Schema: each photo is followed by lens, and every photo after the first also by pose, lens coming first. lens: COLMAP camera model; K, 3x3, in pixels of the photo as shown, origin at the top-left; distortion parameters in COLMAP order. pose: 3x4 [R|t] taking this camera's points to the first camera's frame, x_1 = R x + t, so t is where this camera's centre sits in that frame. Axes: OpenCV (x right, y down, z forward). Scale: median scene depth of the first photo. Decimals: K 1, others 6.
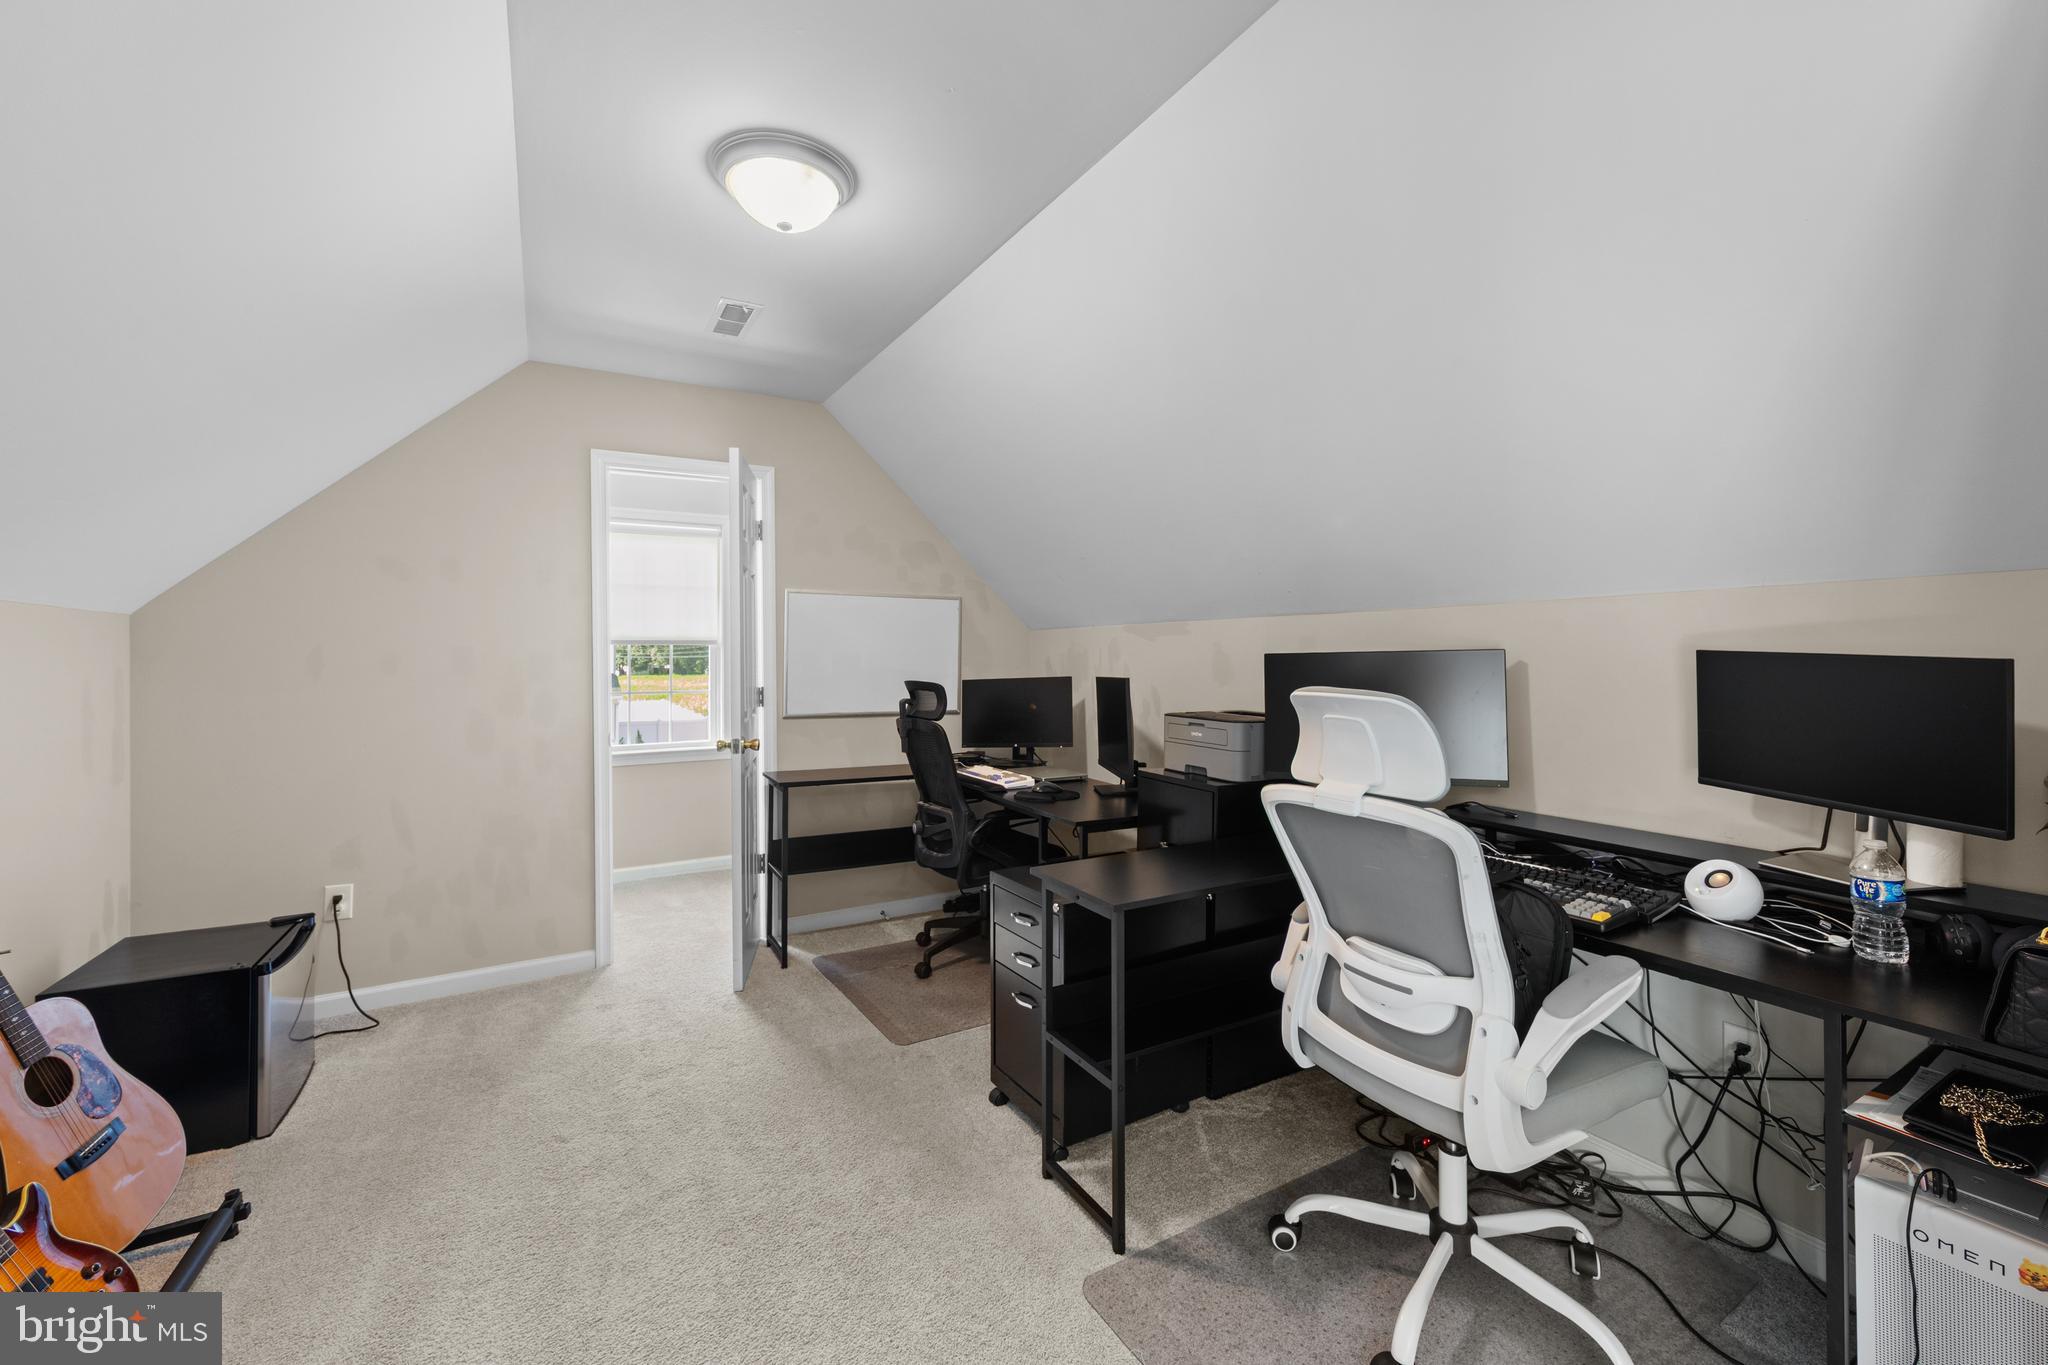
lens RADIAL K [[819.8, 0, 1015.2], [0, 819.8, 651.3], [0, 0, 1]] dist [0.000406, -0.000160]
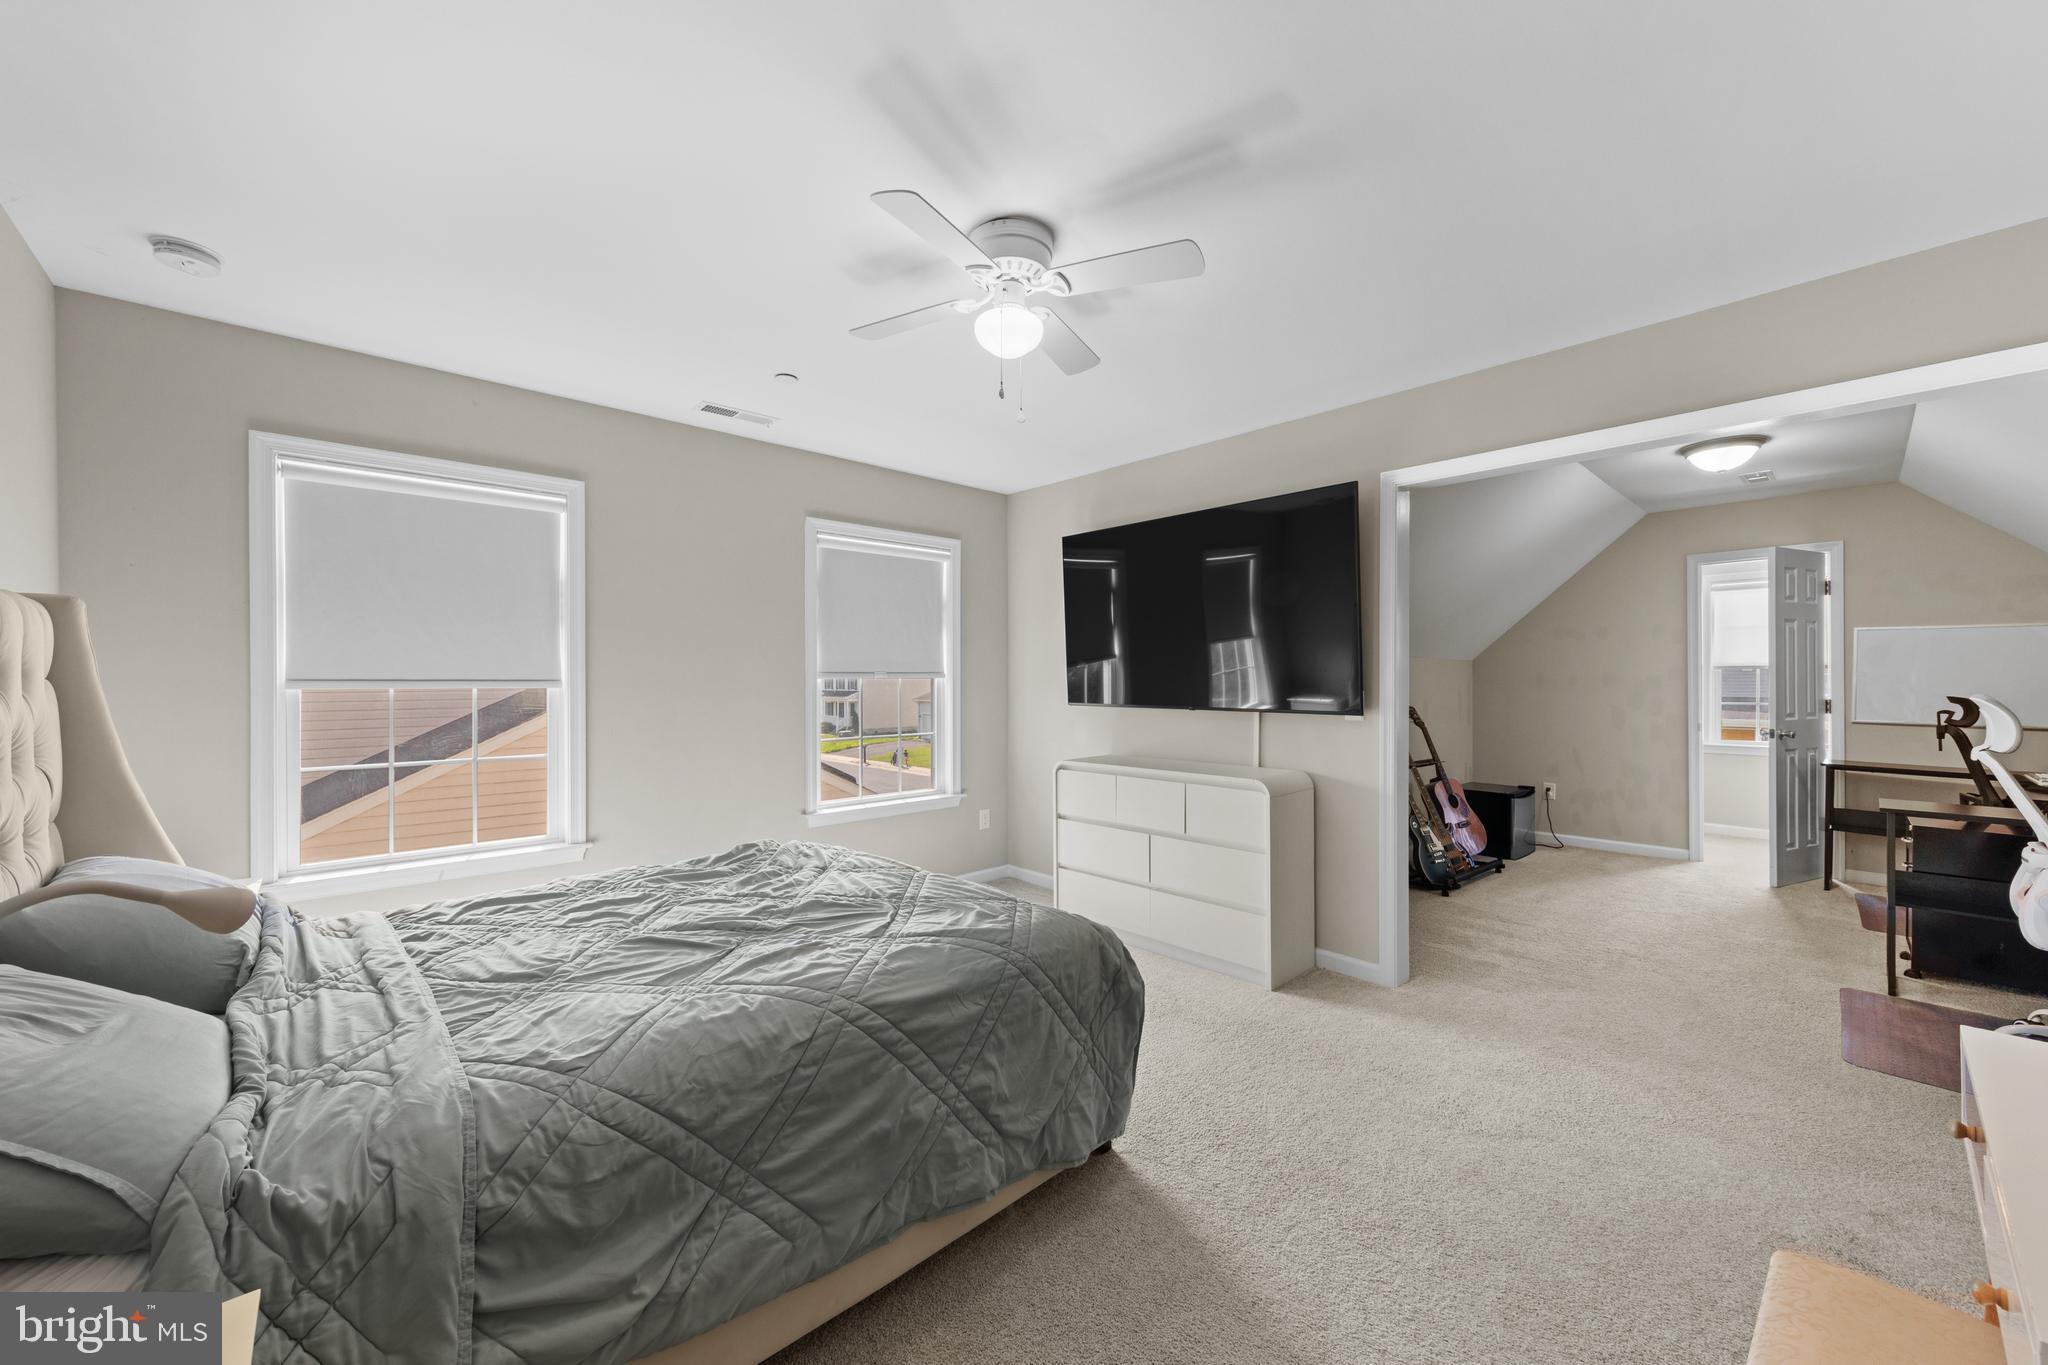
lens RADIAL K [[761.9, 0, 1024.0], [0, 761.9, 682.5], [0, 0, 1]] dist [0.001563, 0.000096]
pose [[0.218936, 0.009878, -0.975689, 0.857216], [0.006407, 0.999913, 0.011561, -0.012659], [0.975718, -0.008782, 0.218853, -0.813402]]
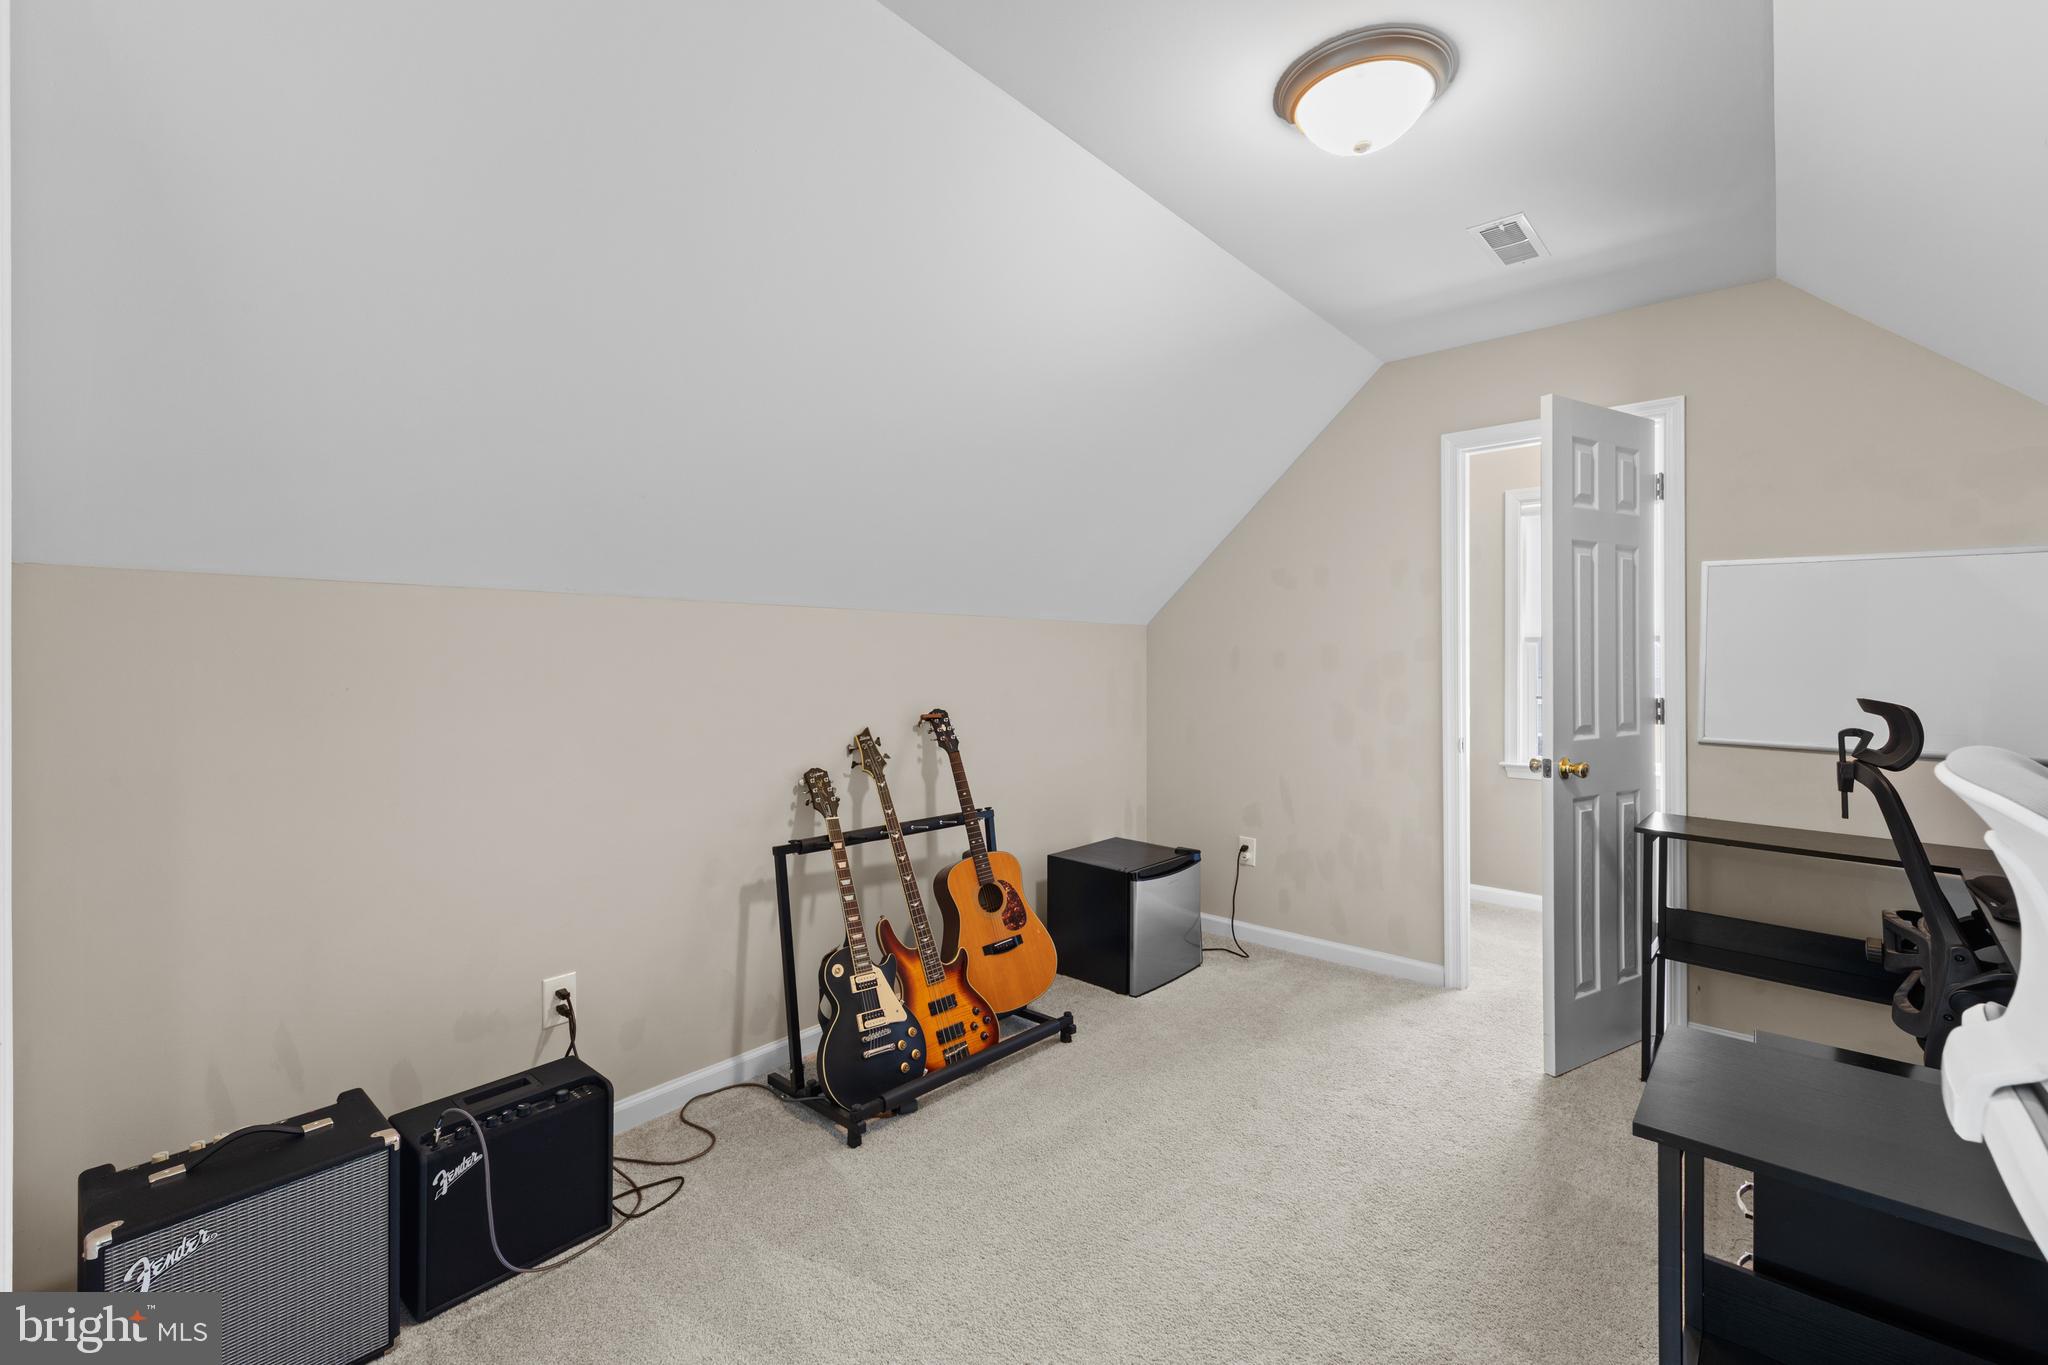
lens RADIAL K [[858.0, 0, 1021.0], [0, 858.0, 655.9], [0, 0, 1]] dist [-0.002281, -0.000605]
pose [[0.320897, 0.006490, -0.947092, 0.308115], [0.001080, 0.999973, 0.007219, -0.000592], [0.947113, -0.003339, 0.320882, 0.264212]]
